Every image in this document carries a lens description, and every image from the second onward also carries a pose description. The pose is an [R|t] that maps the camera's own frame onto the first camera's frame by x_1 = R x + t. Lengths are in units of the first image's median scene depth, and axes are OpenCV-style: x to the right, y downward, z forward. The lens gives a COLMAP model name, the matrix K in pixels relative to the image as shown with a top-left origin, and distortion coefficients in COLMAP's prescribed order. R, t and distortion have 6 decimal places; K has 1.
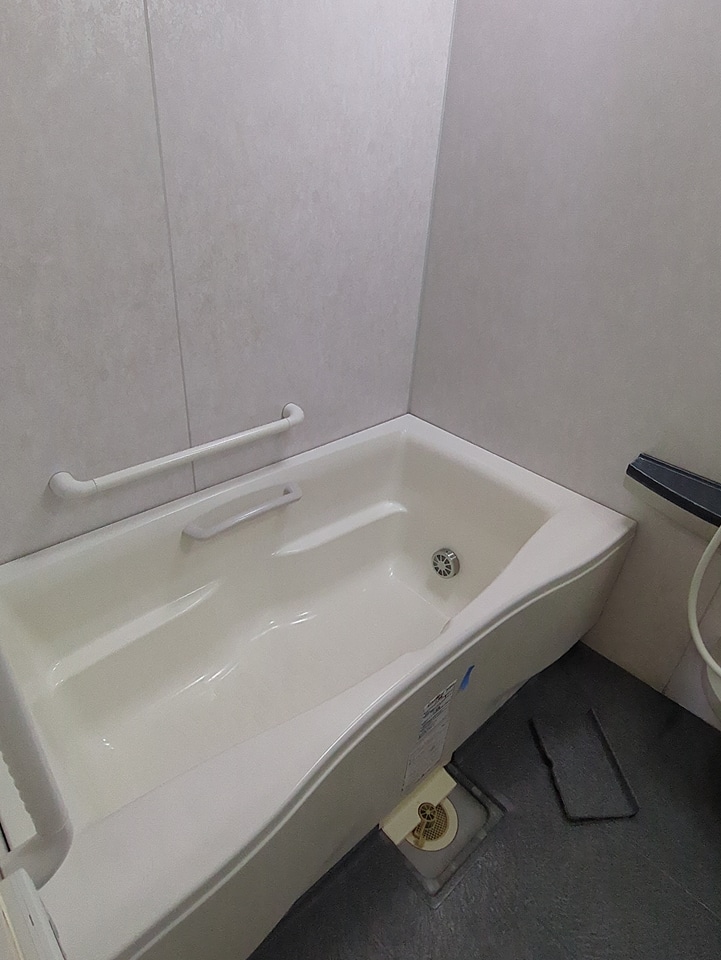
lens RADIAL K [[582.0, 0, 358.7], [0, 582.0, 476.4], [0, 0, 1]] dist [0.016453, -0.001376]
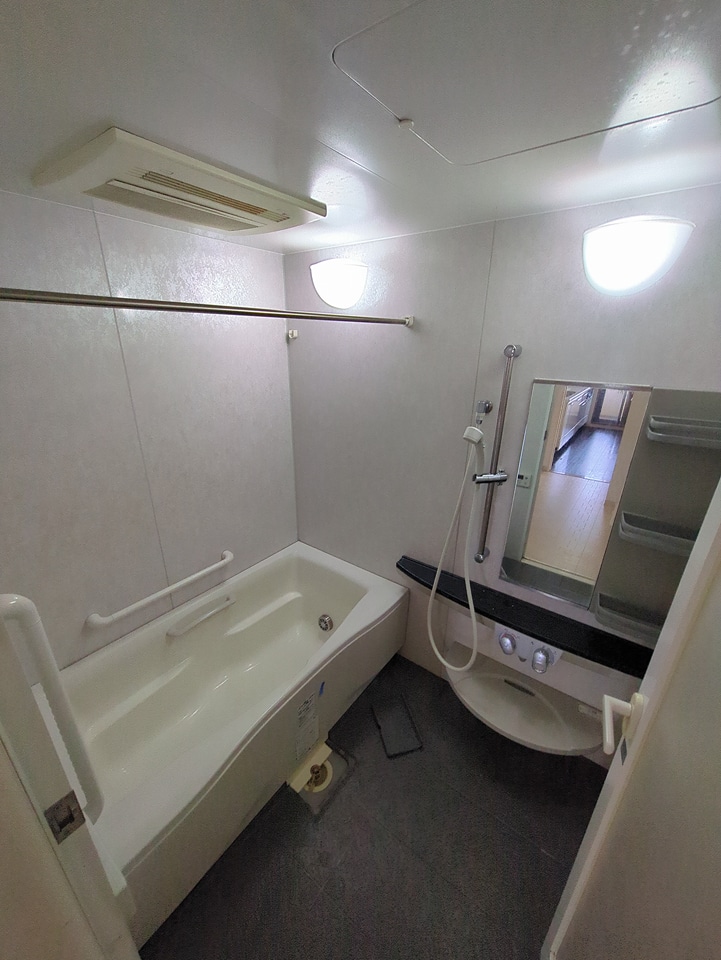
lens RADIAL K [[379.0, 0, 363.8], [0, 379.0, 487.7], [0, 0, 1]] dist [0.004284, 0.000030]
pose [[0.981138, -0.109952, 0.158990, 0.163812], [0.134934, 0.978499, -0.155992, -0.082661], [-0.138420, 0.174503, 0.974879, -0.319609]]
